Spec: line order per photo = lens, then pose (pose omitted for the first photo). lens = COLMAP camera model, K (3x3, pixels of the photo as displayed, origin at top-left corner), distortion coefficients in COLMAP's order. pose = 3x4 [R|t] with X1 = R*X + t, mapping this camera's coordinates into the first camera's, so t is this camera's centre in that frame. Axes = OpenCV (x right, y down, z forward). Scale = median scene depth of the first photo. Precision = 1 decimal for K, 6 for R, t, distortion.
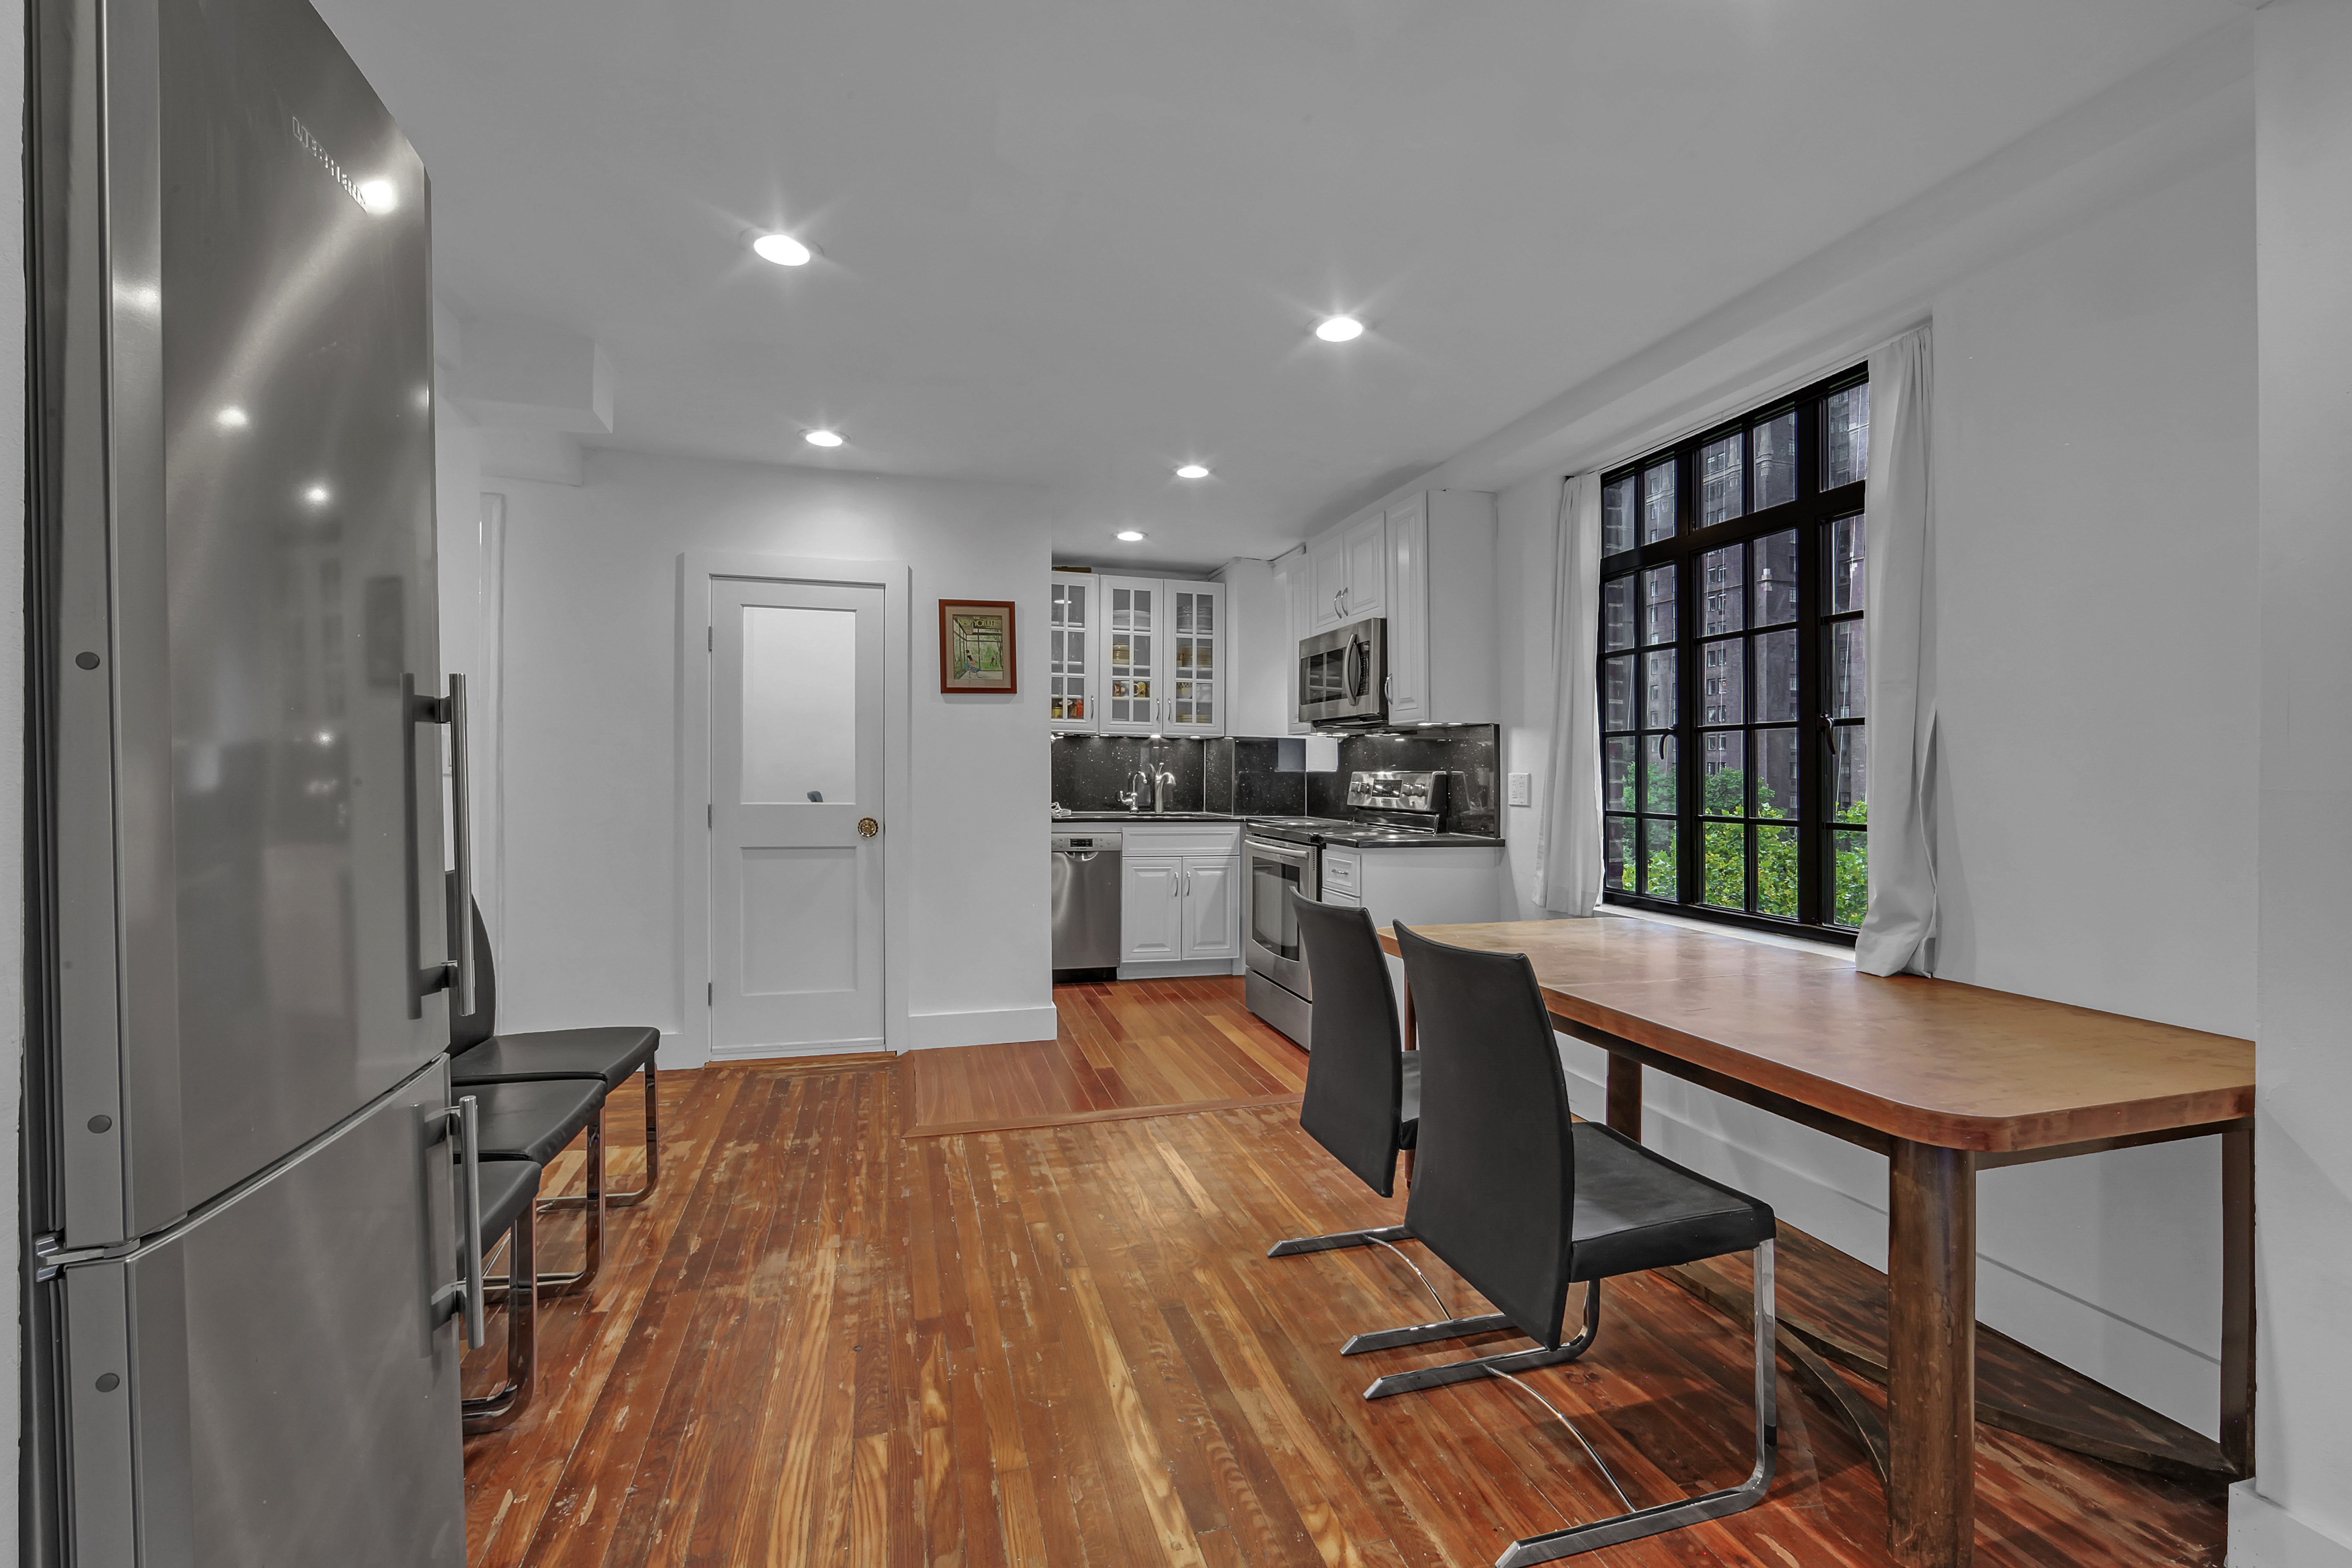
lens RADIAL K [[960.2, 0, 1173.9], [0, 960.2, 793.3], [0, 0, 1]] dist [-0.002097, 0.000750]
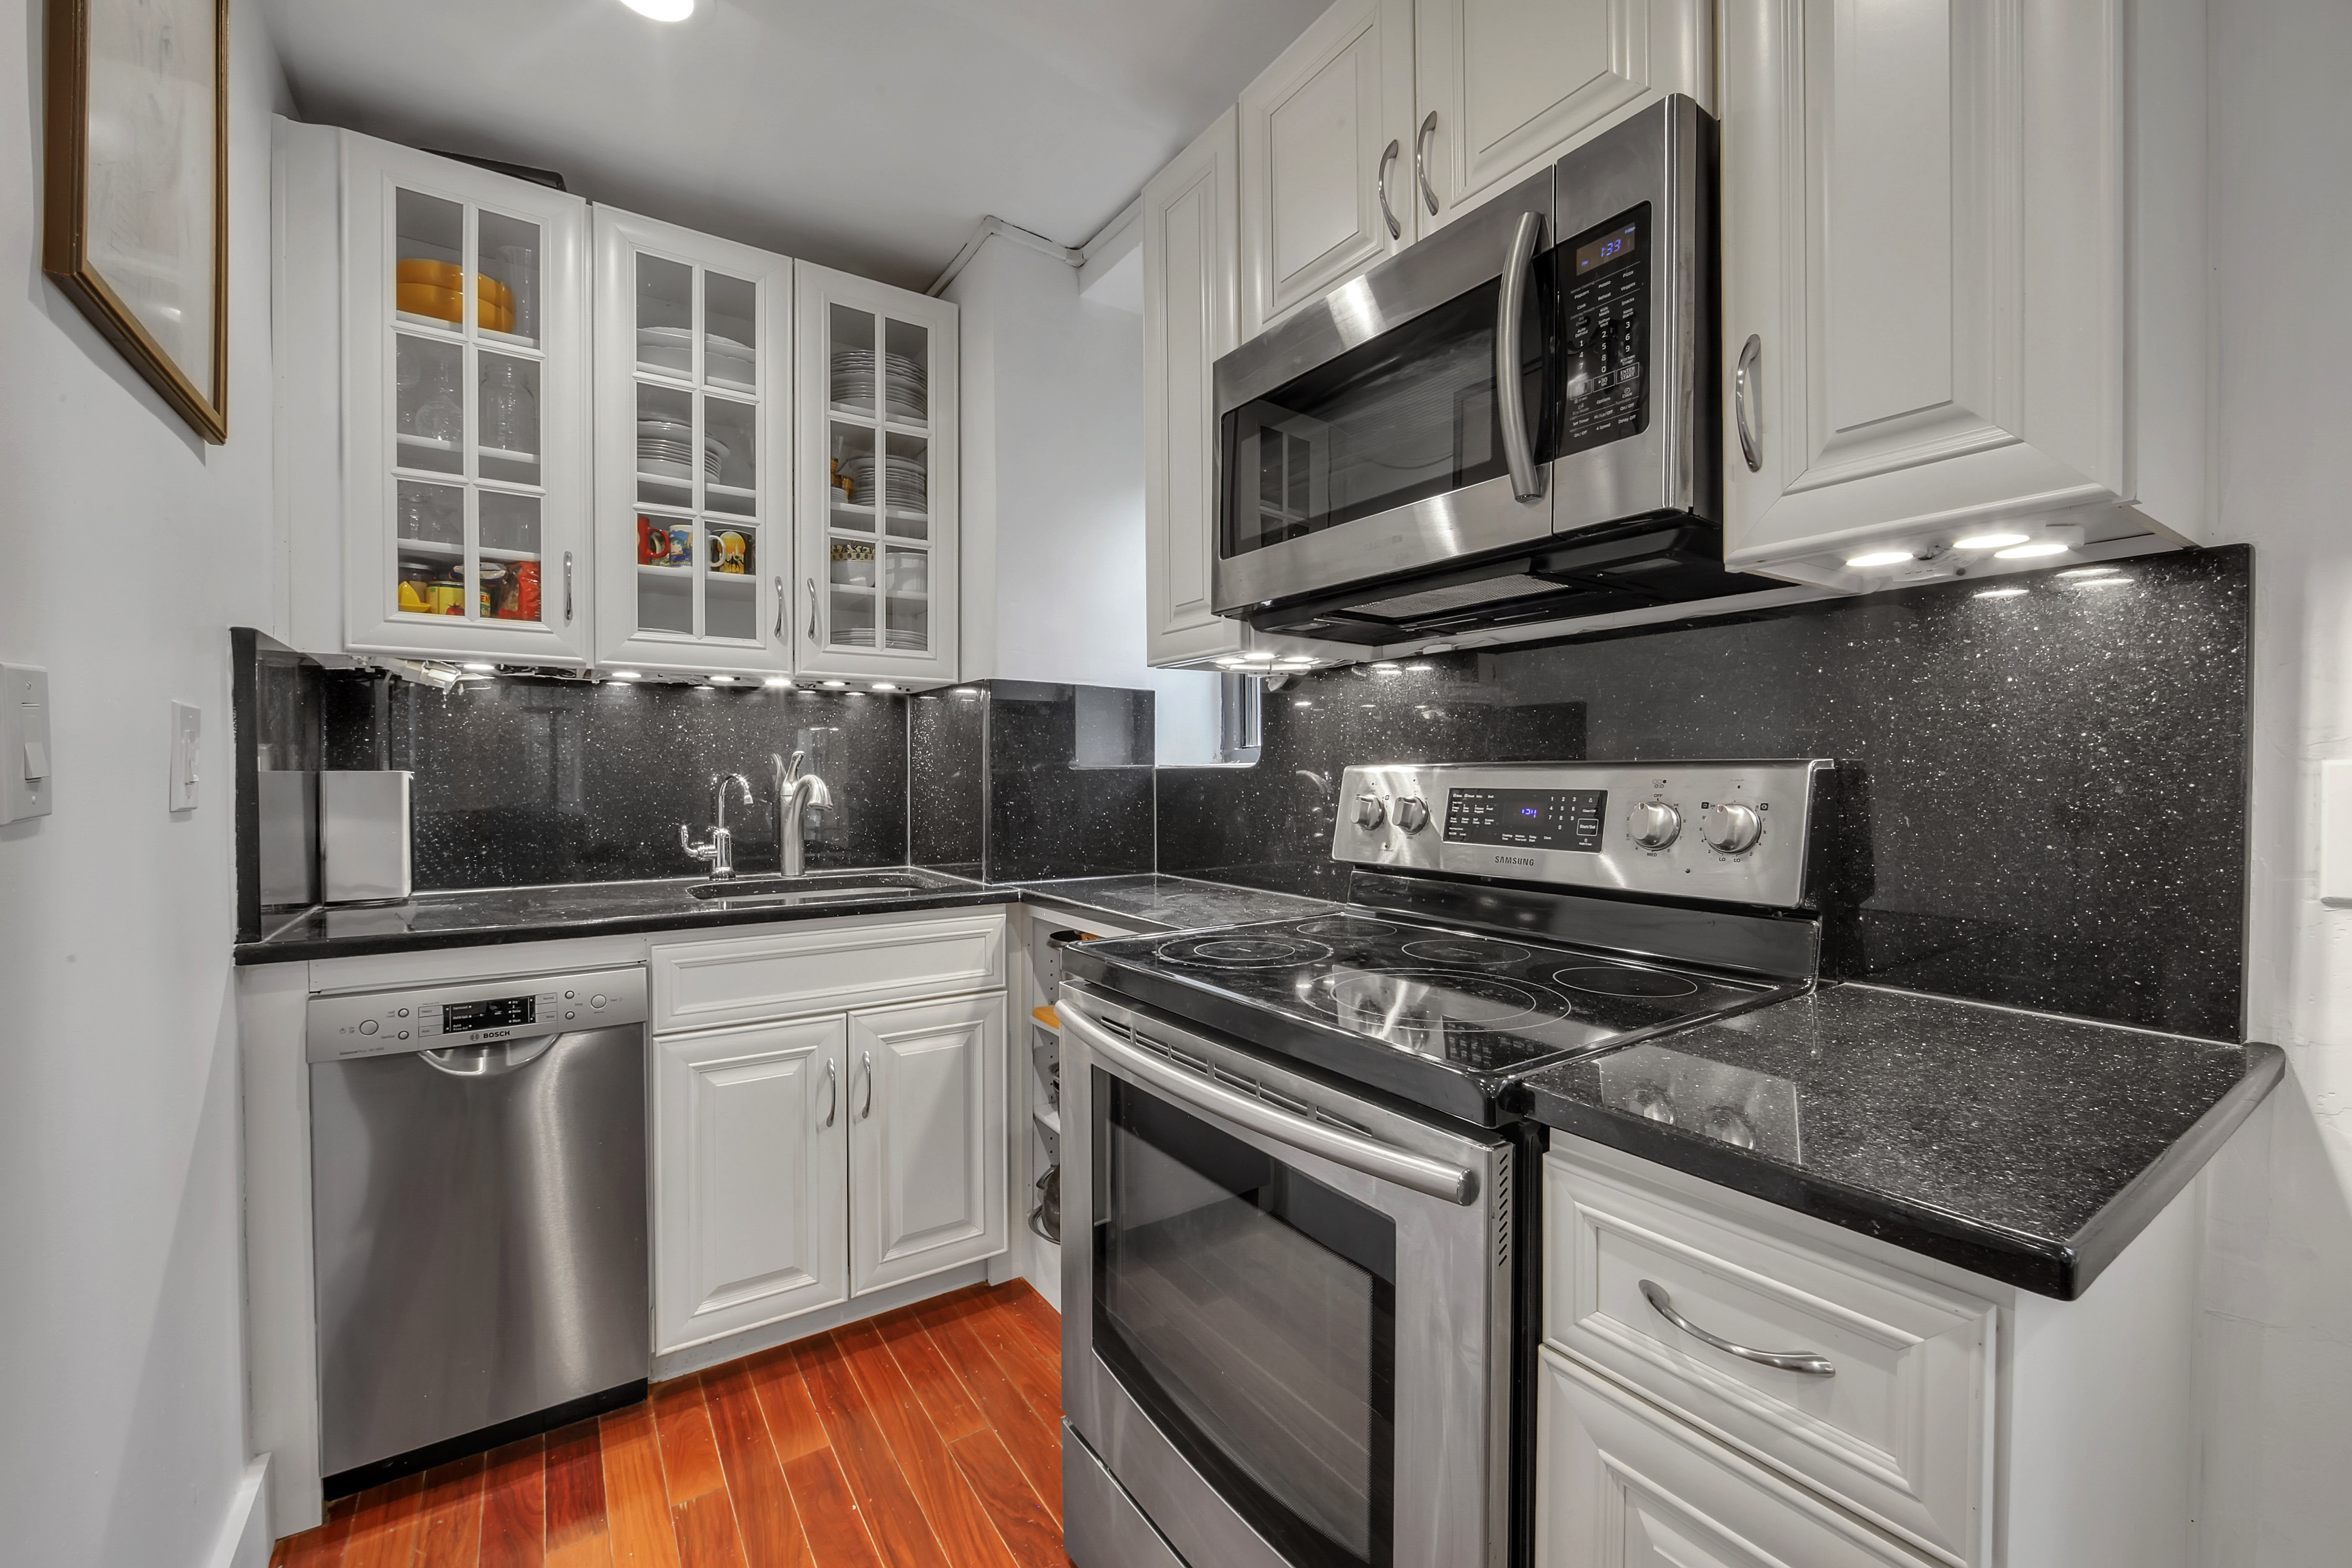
lens RADIAL K [[960.2, 0, 1180.5], [0, 960.2, 787.5], [0, 0, 1]] dist [-0.002097, 0.000750]
pose [[0.952526, -0.012628, 0.304197, 0.021160], [0.015314, 0.999862, -0.006447, -0.013841], [-0.304073, 0.010800, 0.952587, 0.704194]]
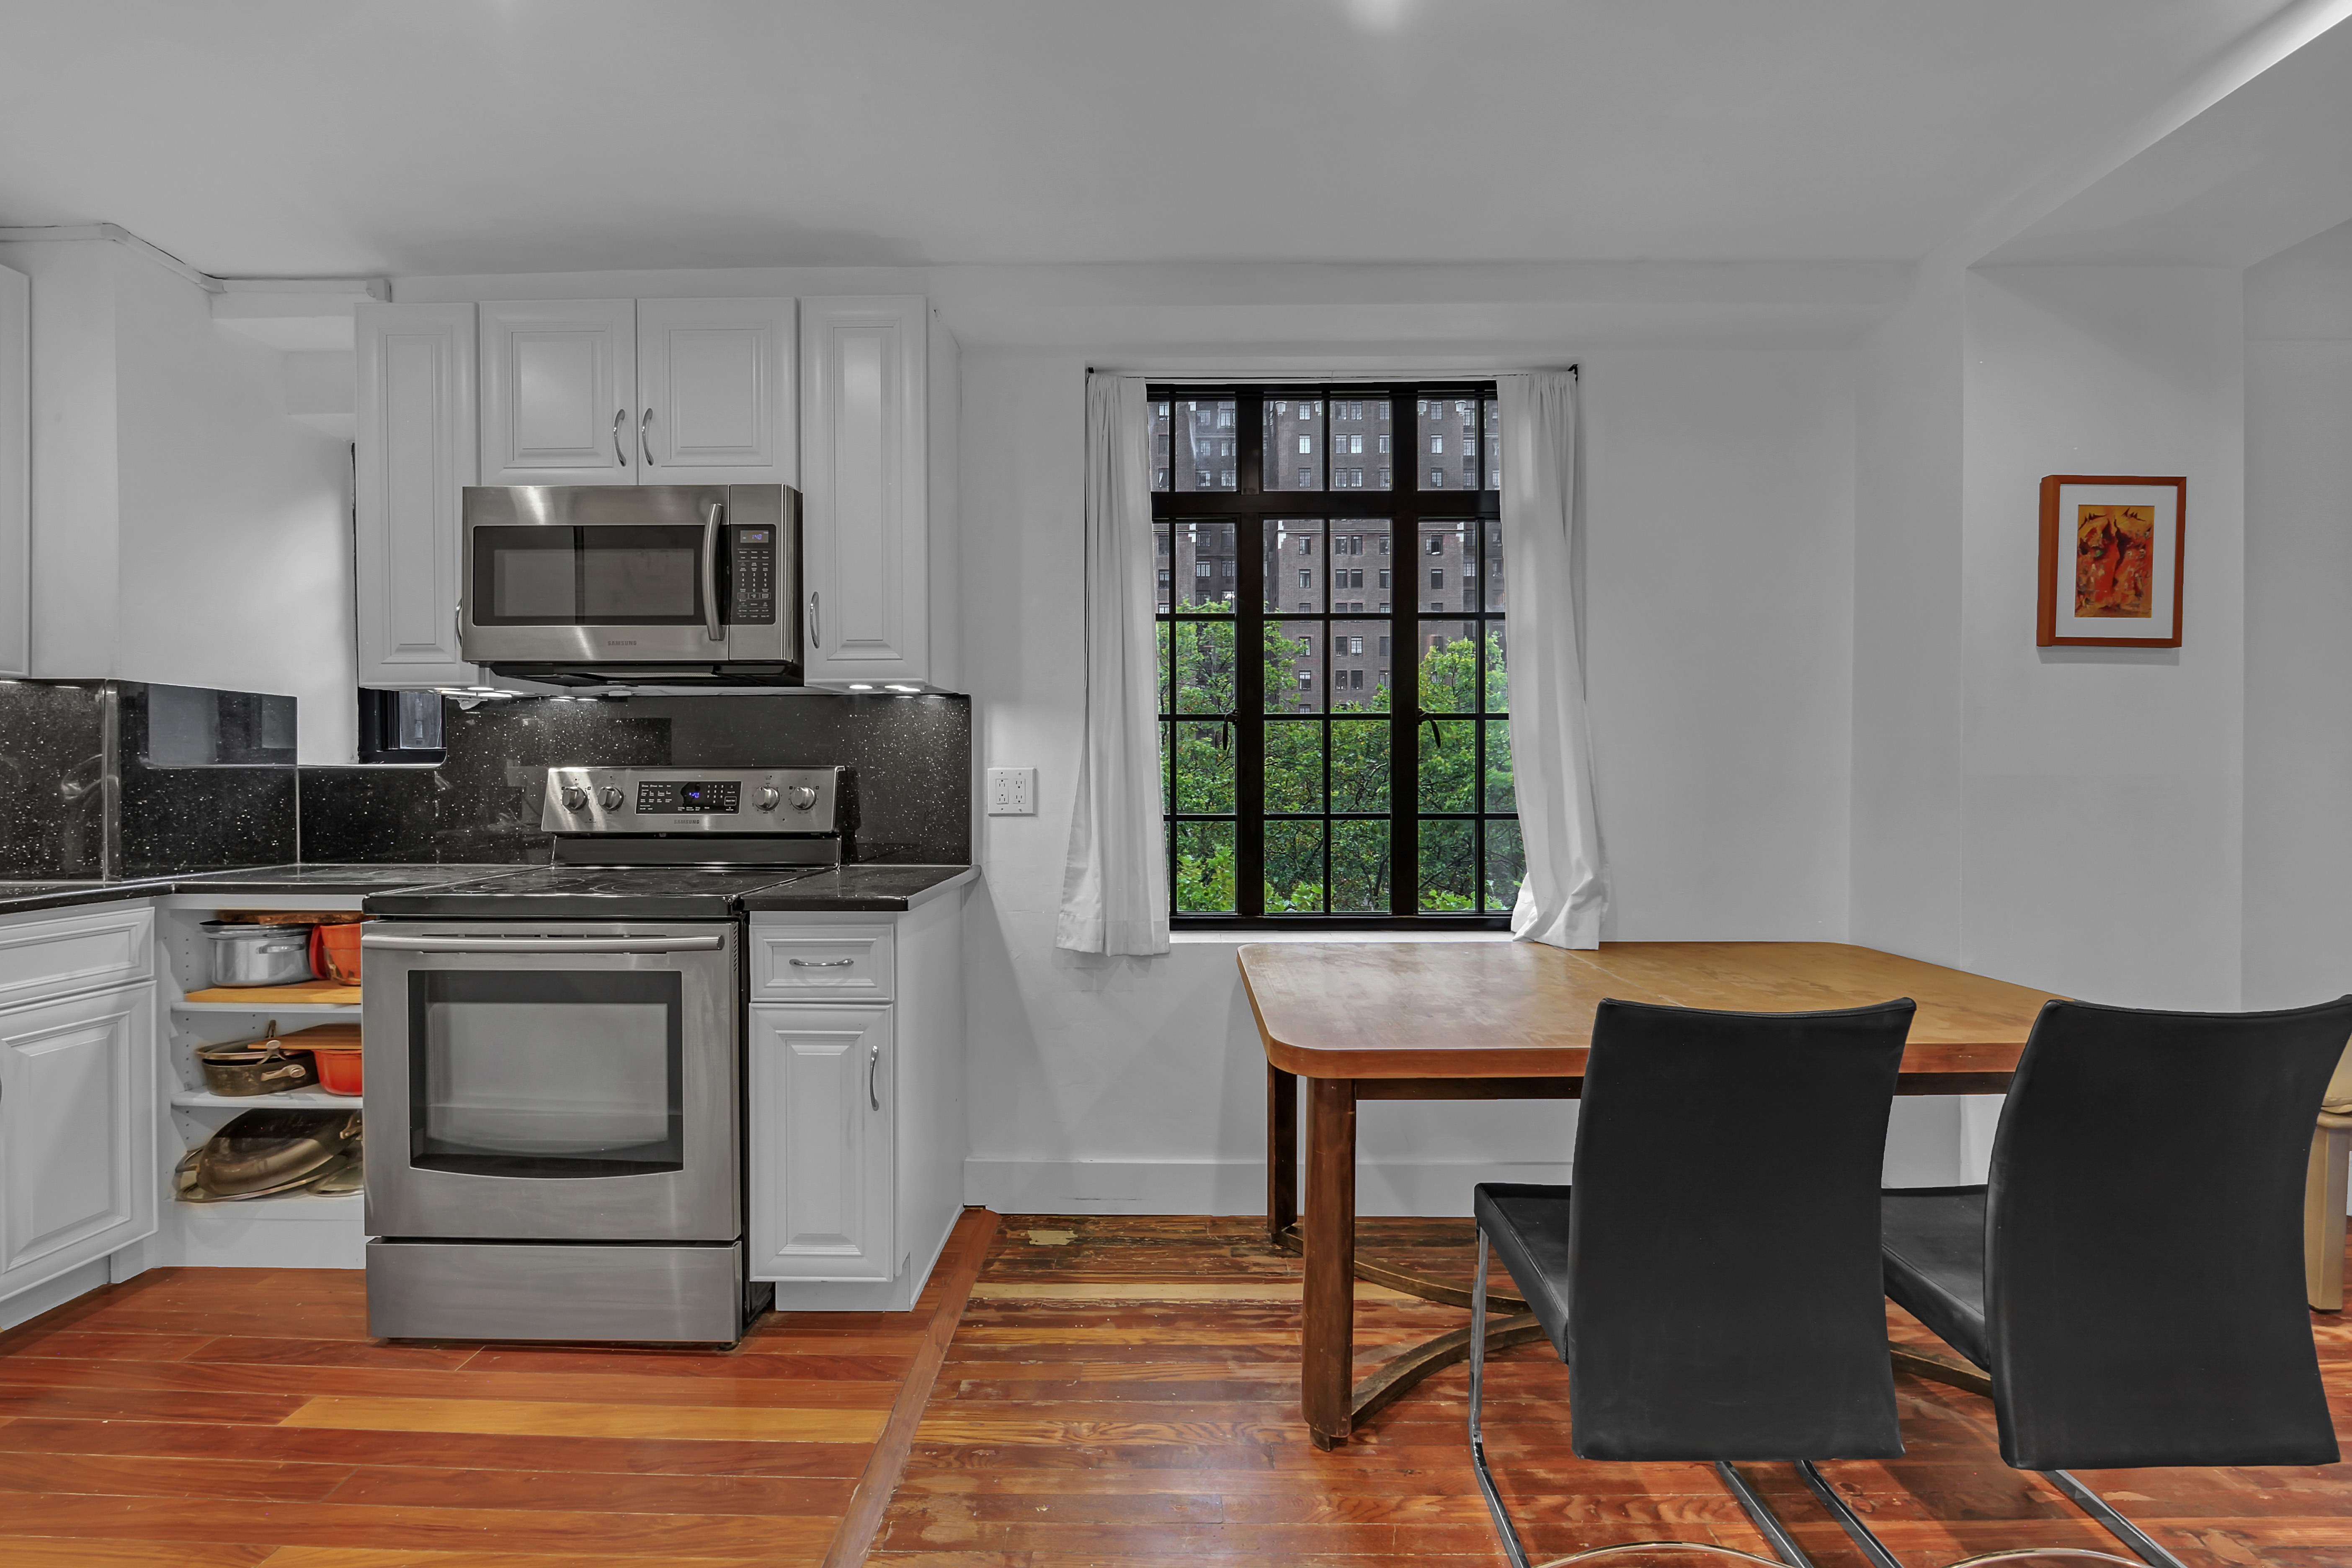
lens RADIAL K [[918.8, 0, 1183.5], [0, 918.8, 780.6], [0, 0, 1]] dist [-0.017153, -0.000292]
pose [[0.287078, -0.016802, 0.957760, -0.190827], [0.025337, 0.999630, 0.009942, -0.012181], [-0.957572, 0.021413, 0.287397, 0.551208]]
